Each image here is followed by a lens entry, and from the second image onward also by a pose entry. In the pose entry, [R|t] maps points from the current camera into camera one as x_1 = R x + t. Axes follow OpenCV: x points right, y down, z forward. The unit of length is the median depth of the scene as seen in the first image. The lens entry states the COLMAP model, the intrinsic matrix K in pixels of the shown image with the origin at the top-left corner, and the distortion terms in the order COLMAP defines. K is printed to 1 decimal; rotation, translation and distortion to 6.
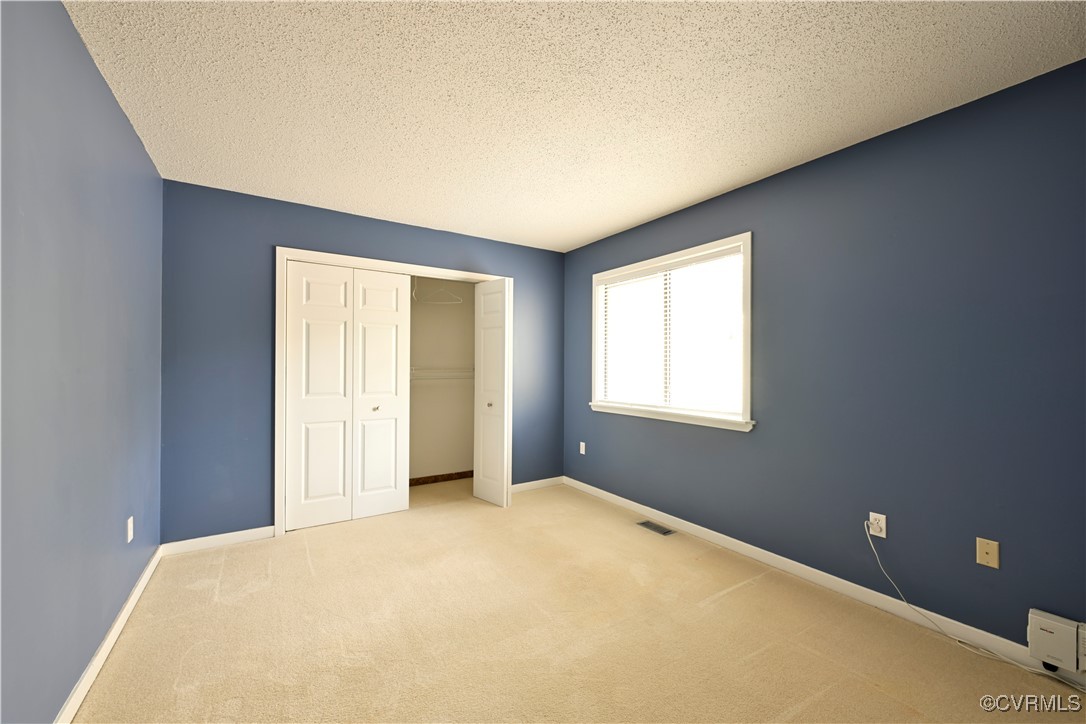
lens RADIAL K [[427.3, 0, 542.6], [0, 427.3, 365.5], [0, 0, 1]] dist [0.001530, 0.000063]
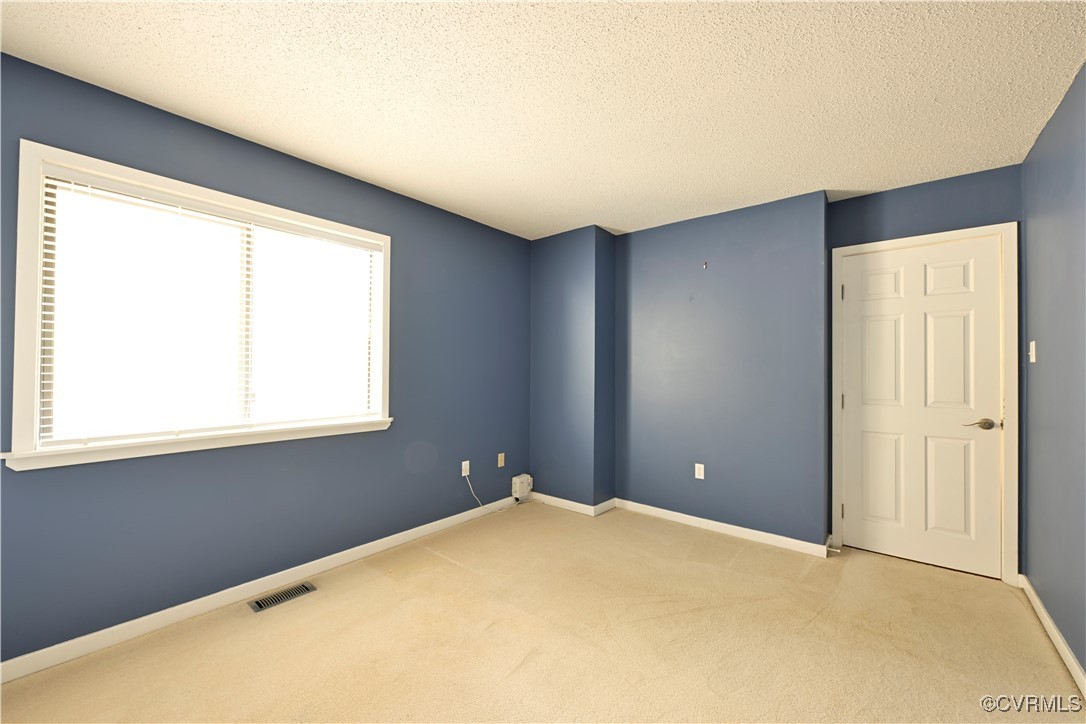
lens RADIAL K [[427.3, 0, 542.6], [0, 427.3, 365.5], [0, 0, 1]] dist [0.001530, 0.000063]
pose [[-0.292034, -0.000282, 0.956408, -0.604728], [-0.010261, 0.999943, -0.002839, 0.000276], [-0.956353, -0.010643, -0.292021, 0.922032]]
